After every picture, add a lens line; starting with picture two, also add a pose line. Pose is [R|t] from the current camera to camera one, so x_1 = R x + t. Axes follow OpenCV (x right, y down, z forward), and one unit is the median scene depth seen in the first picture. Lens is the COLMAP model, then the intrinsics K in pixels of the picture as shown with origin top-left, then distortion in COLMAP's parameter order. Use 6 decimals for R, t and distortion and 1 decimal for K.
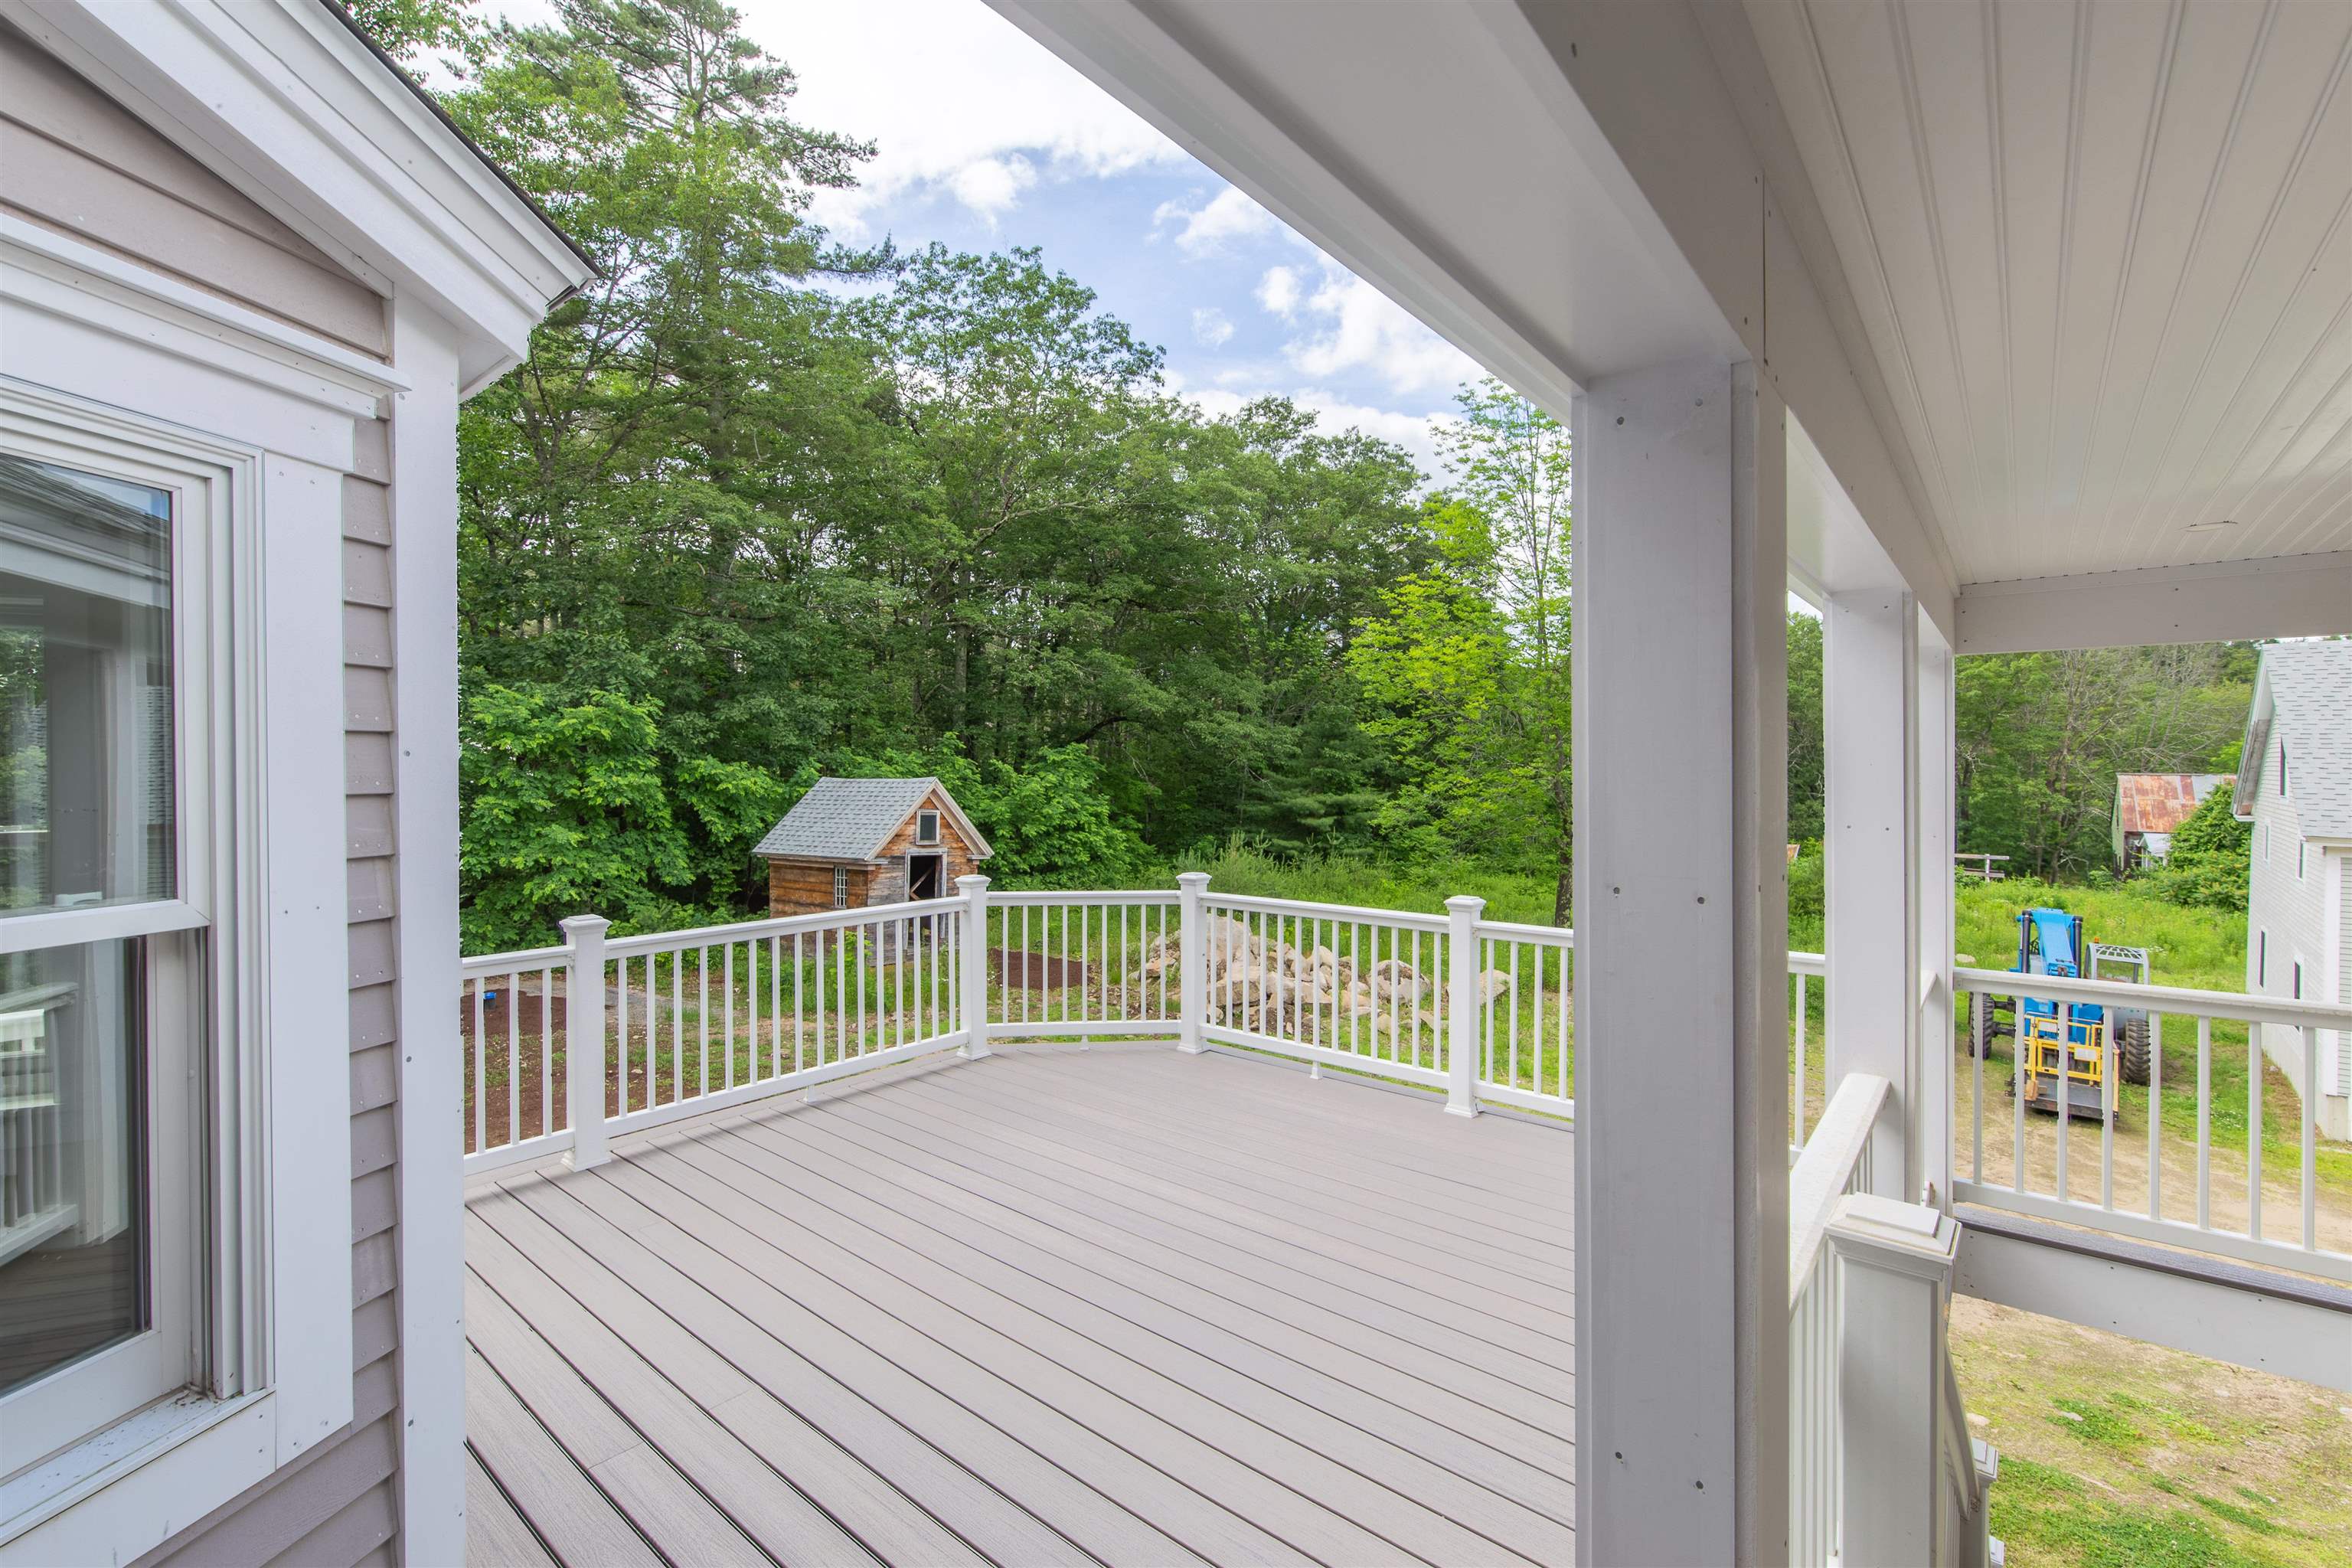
lens RADIAL K [[1020.4, 0, 1187.4], [0, 1020.4, 777.8], [0, 0, 1]] dist [0.001549, 0.000211]
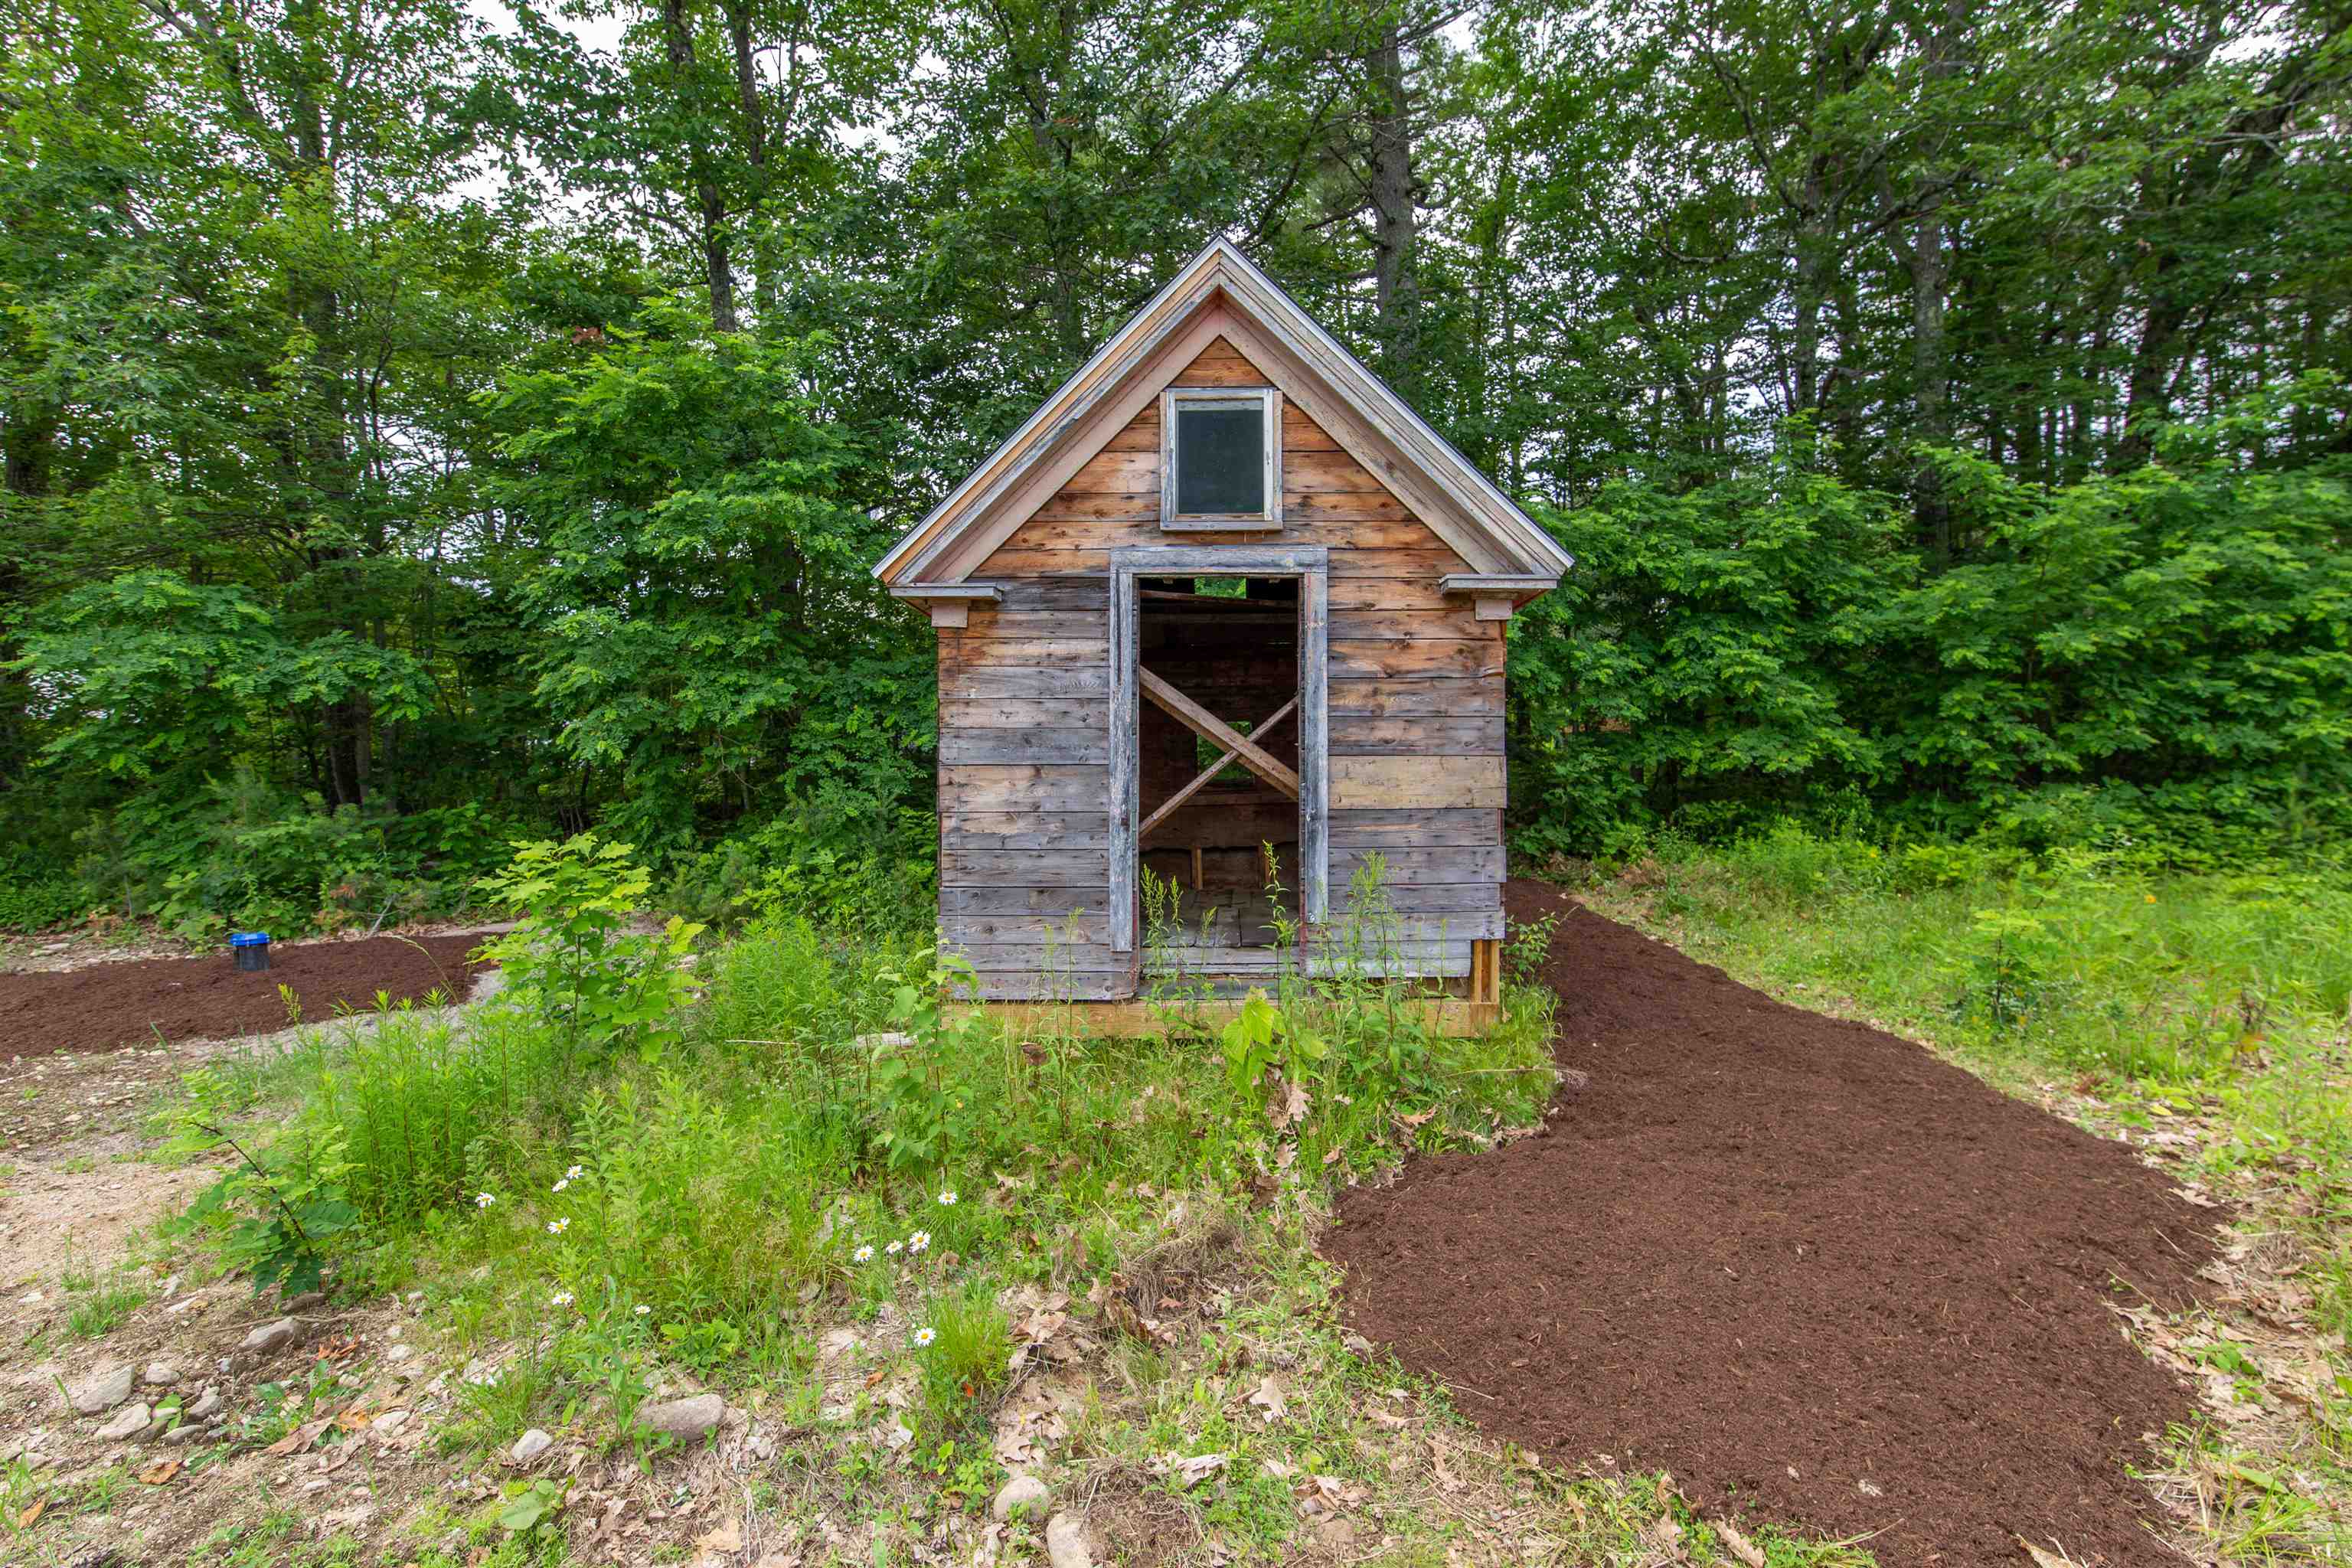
lens RADIAL K [[1020.4, 0, 1186.4], [0, 1020.4, 772.5], [0, 0, 1]] dist [0.001549, 0.000211]
pose [[0.556391, -0.023512, -0.830588, -0.037575], [0.039317, 0.999225, -0.001948, 0.078214], [0.829990, -0.031572, 0.556884, 0.545775]]
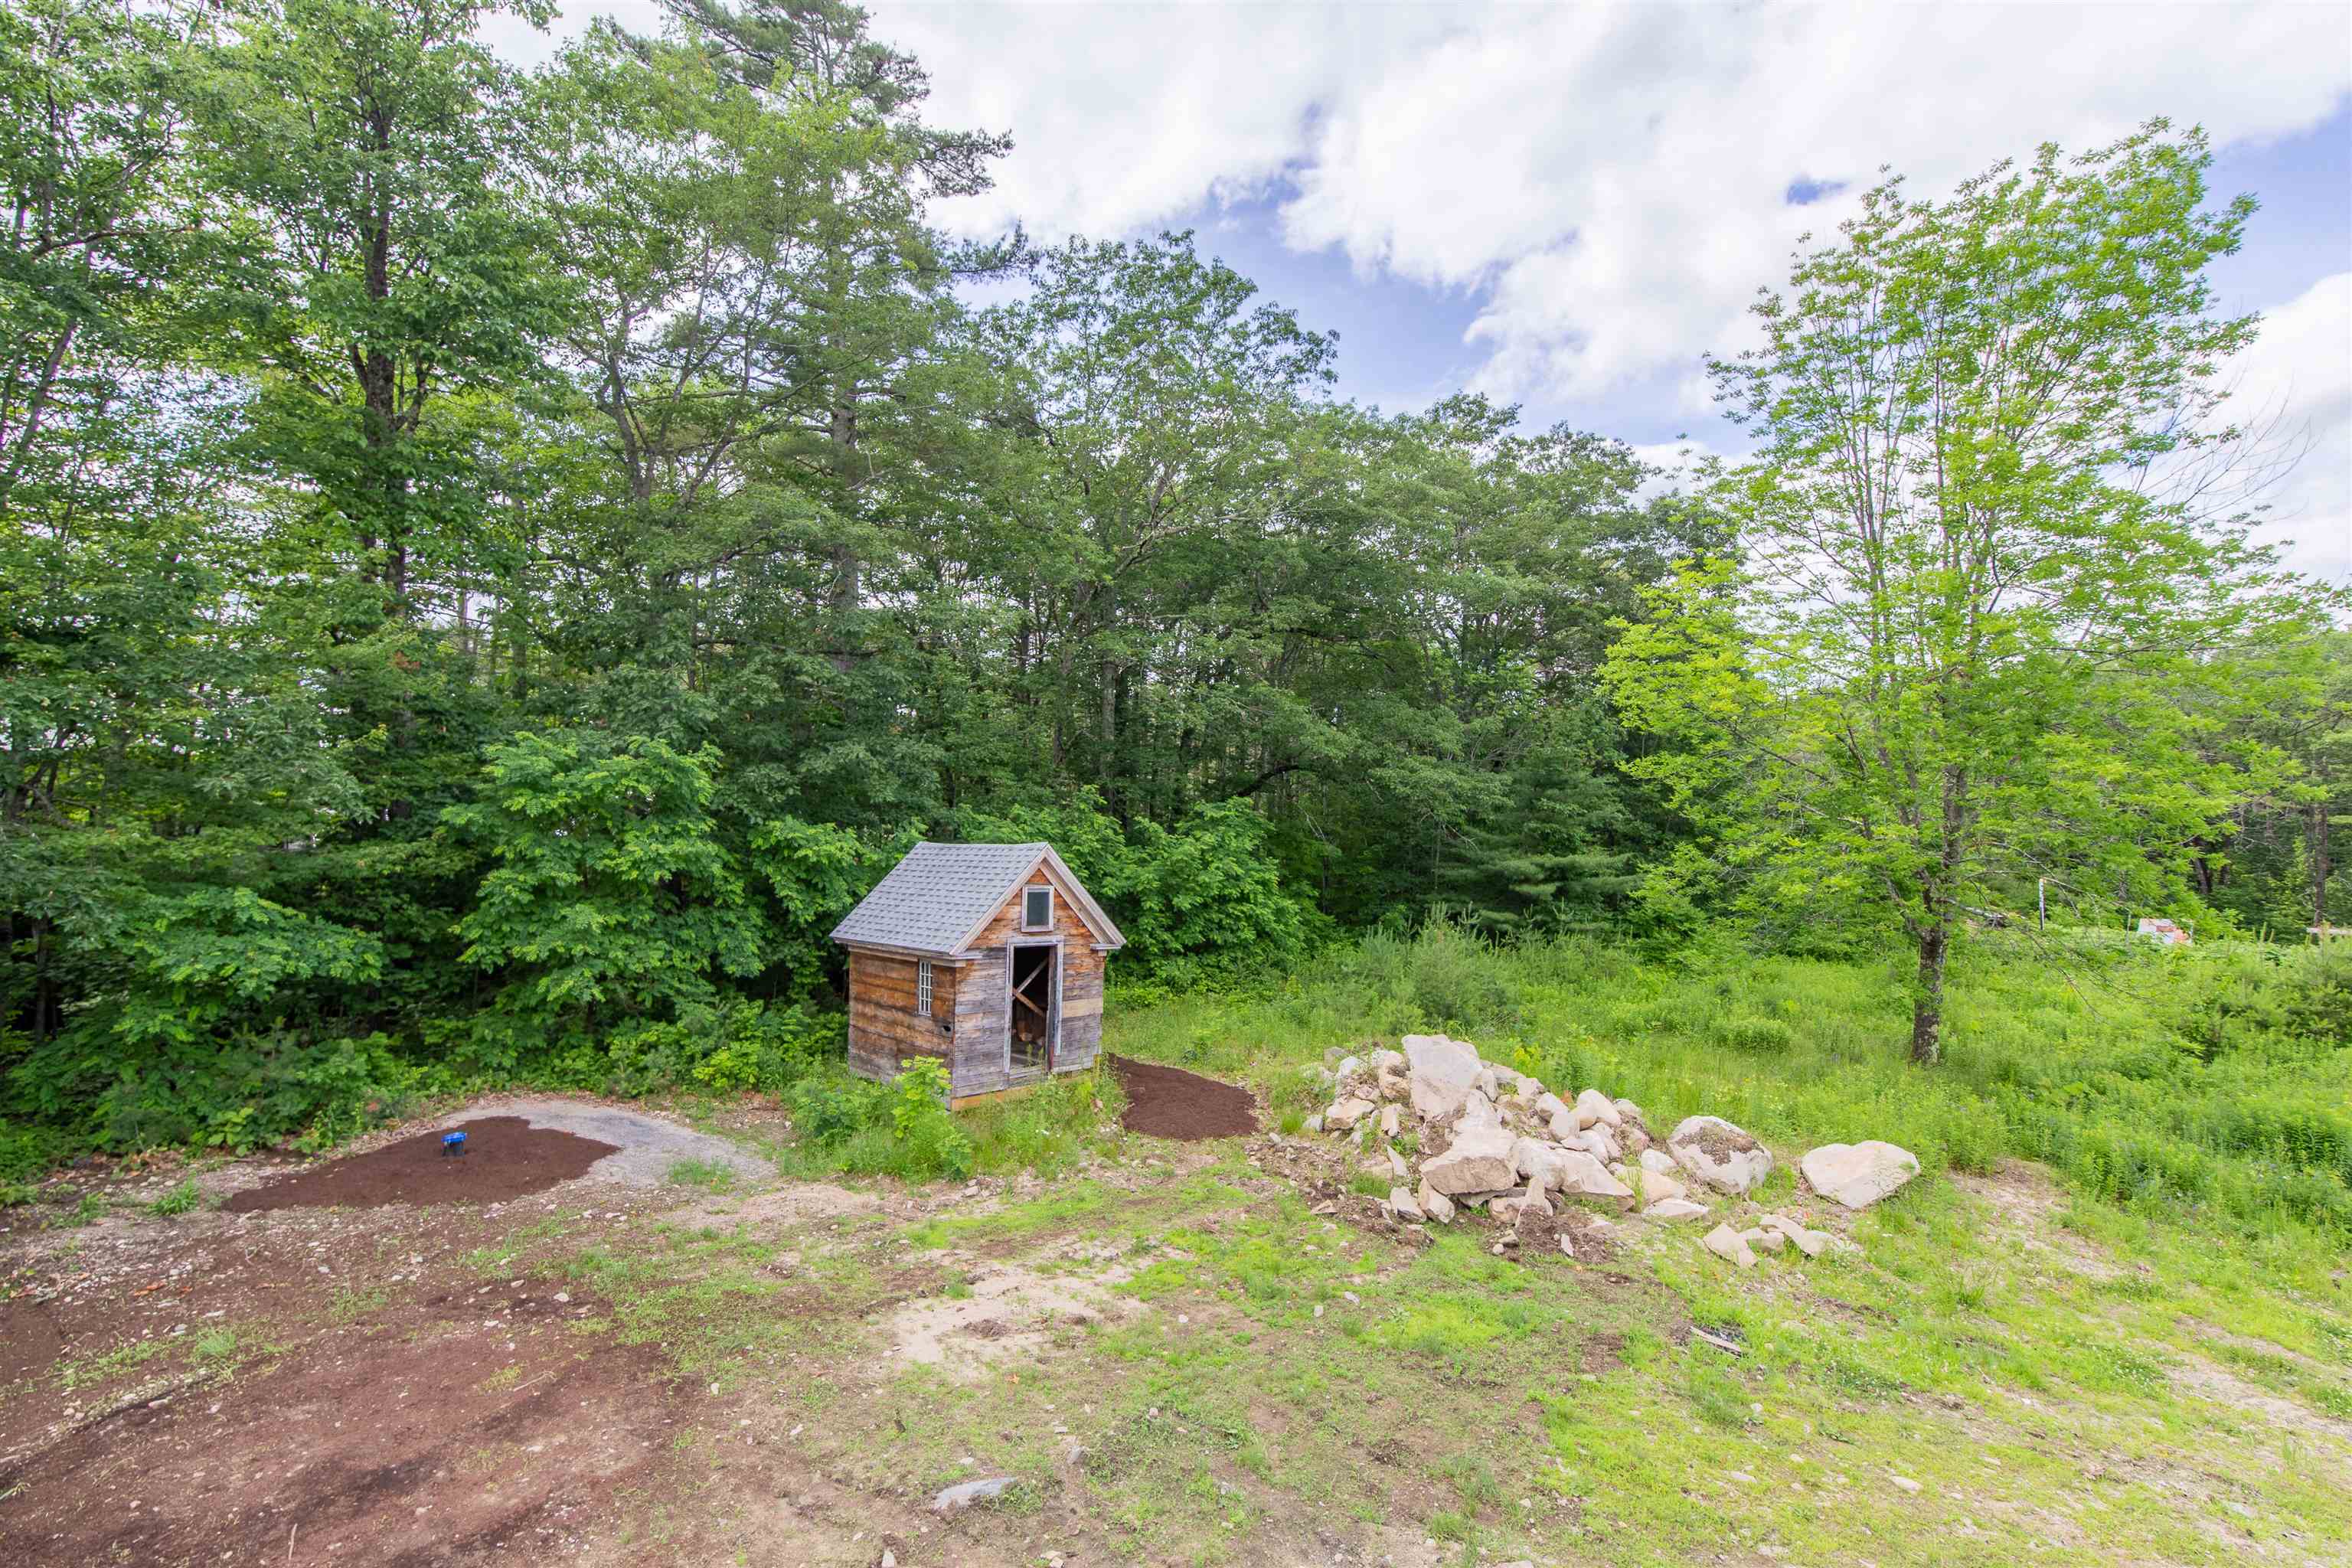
lens RADIAL K [[1020.4, 0, 1162.1], [0, 1020.4, 773.6], [0, 0, 1]] dist [0.001549, 0.000211]
pose [[0.981602, -0.016596, -0.190214, -0.011152], [0.005611, 0.998292, -0.058146, -0.004267], [0.190854, 0.056009, 0.980019, 0.171459]]
